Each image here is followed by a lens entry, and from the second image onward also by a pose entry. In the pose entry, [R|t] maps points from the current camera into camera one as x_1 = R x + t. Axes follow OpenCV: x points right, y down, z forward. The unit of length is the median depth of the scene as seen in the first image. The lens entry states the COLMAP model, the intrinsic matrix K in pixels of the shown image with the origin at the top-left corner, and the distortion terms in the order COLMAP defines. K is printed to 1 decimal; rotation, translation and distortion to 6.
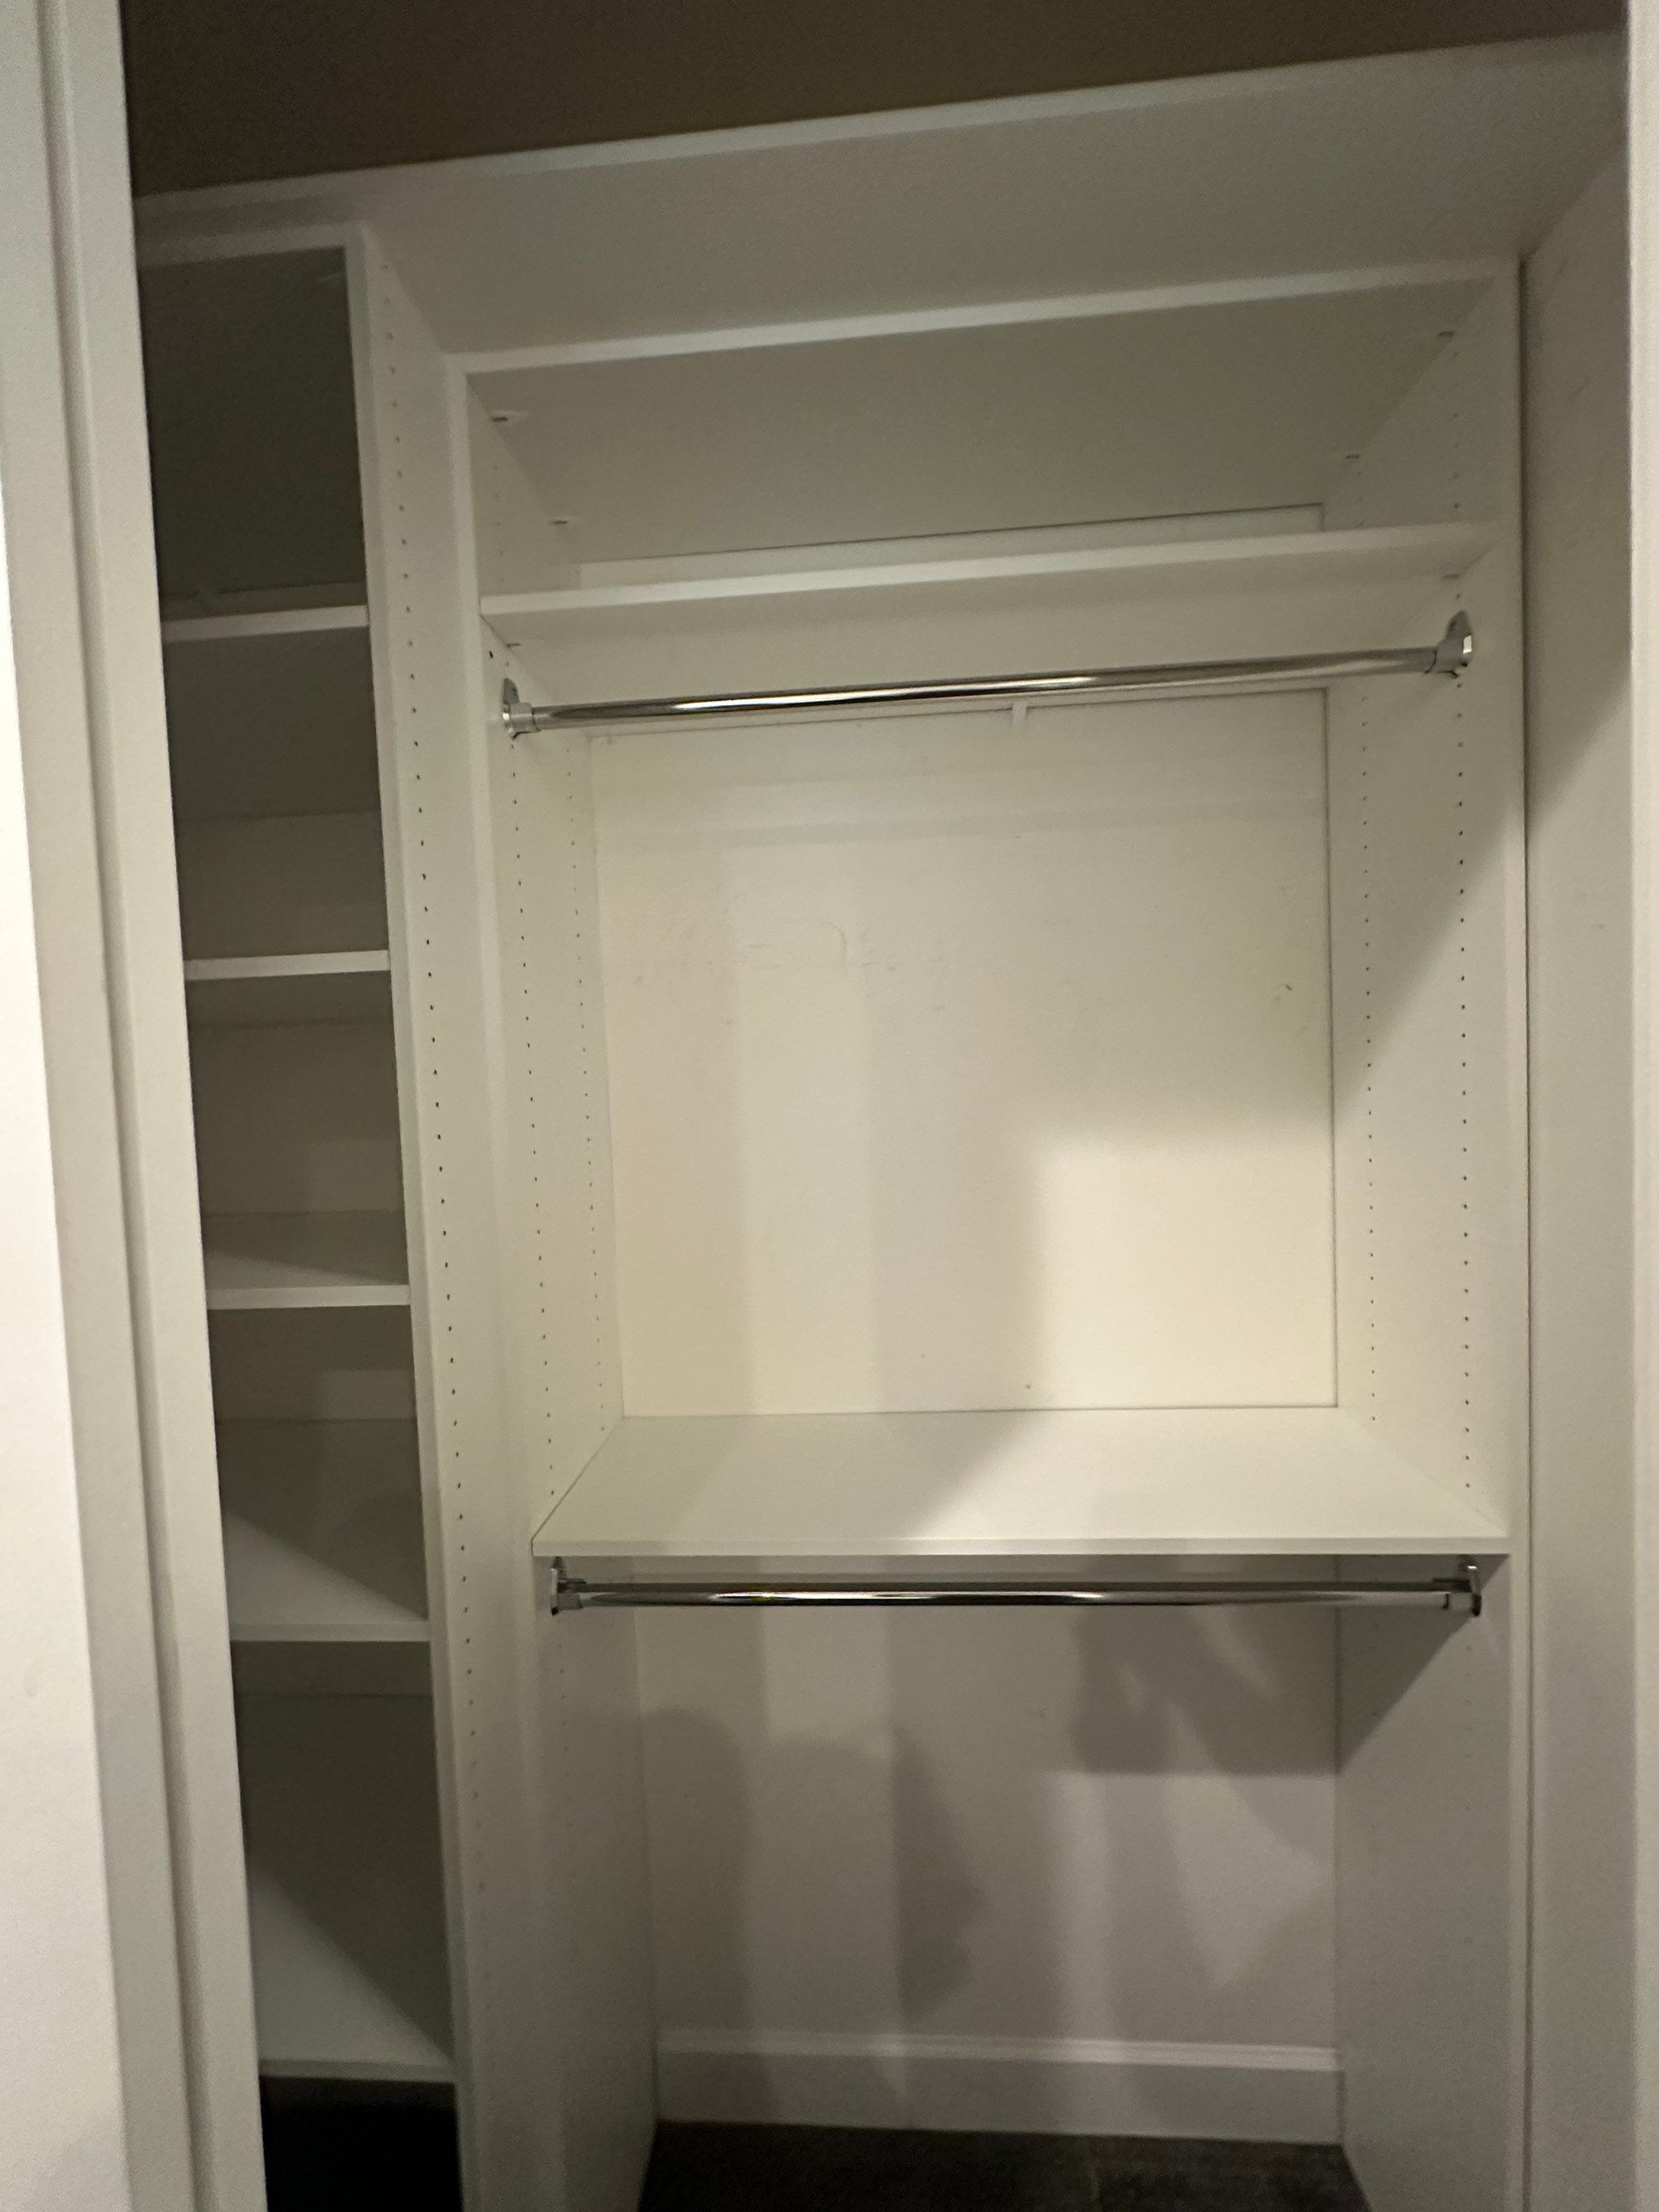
lens RADIAL K [[888.9, 0, 830.8], [0, 888.9, 1110.6], [0, 0, 1]] dist [0.000815, -0.000158]
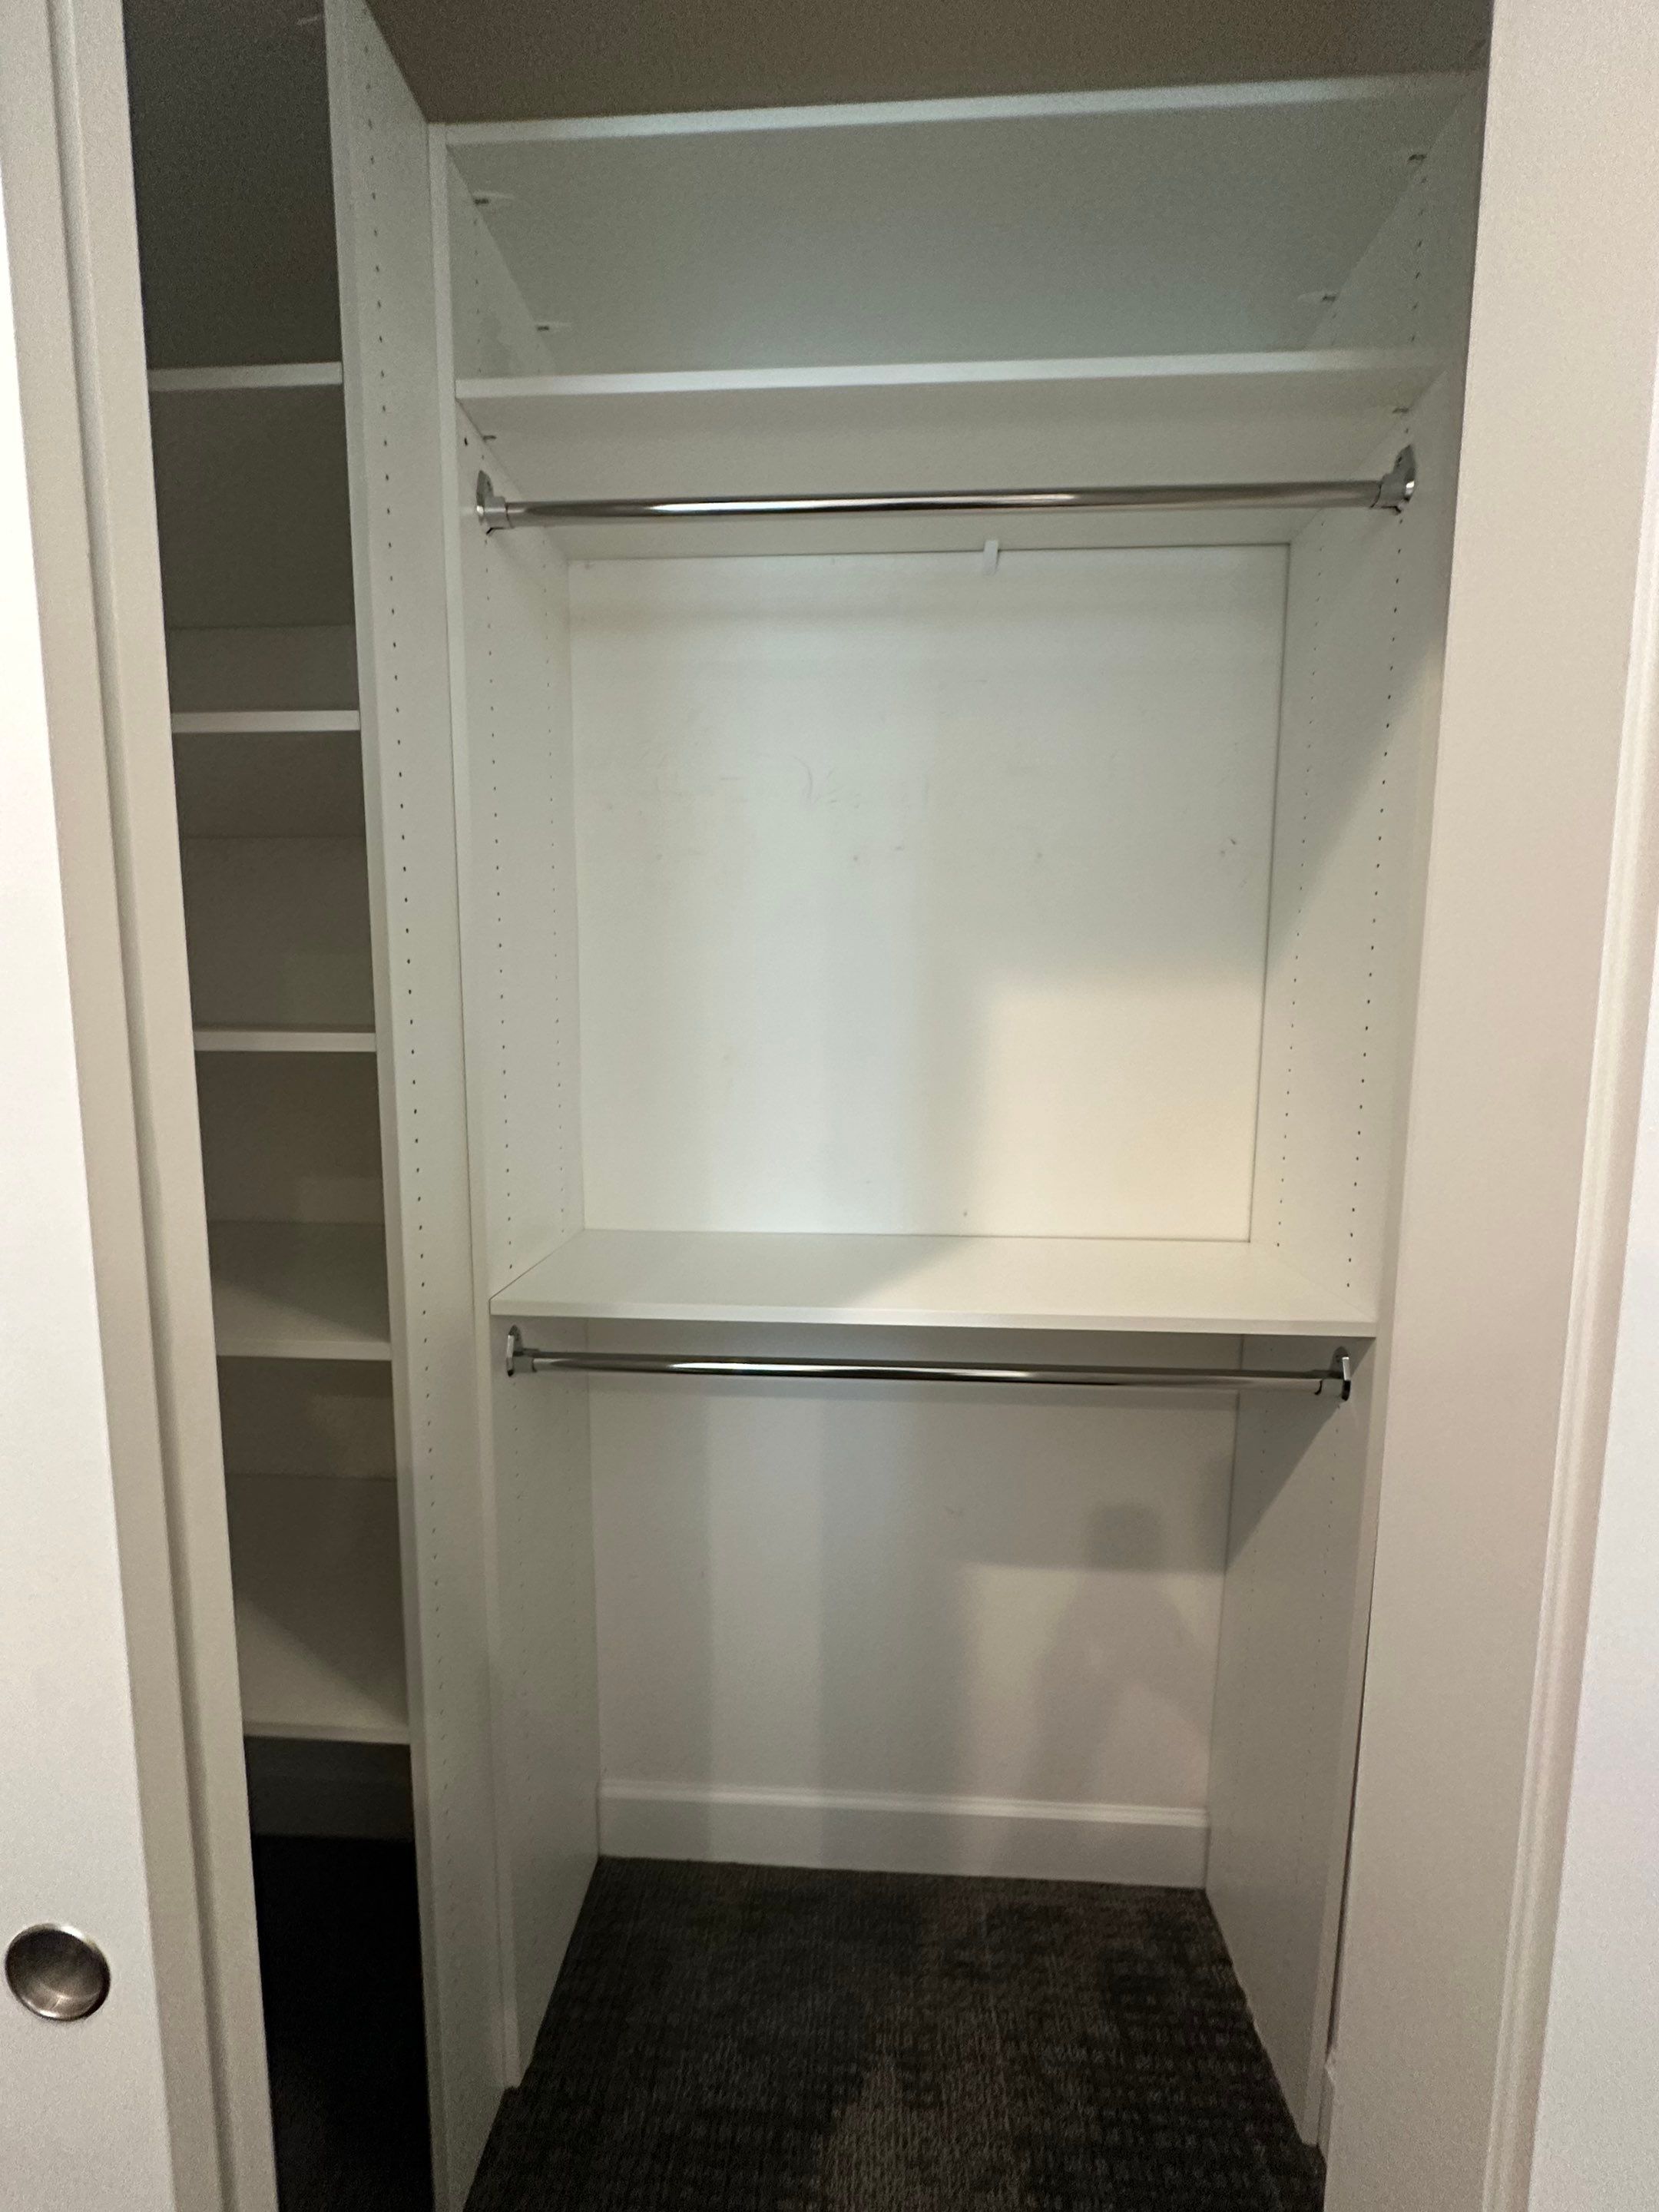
lens RADIAL K [[888.9, 0, 830.8], [0, 888.9, 1108.5], [0, 0, 1]] dist [0.000815, -0.000158]
pose [[0.998940, 0.043942, 0.013681, 0.054062], [-0.044751, 0.996824, 0.065877, 0.158772], [-0.010743, -0.066420, 0.997734, -0.071556]]
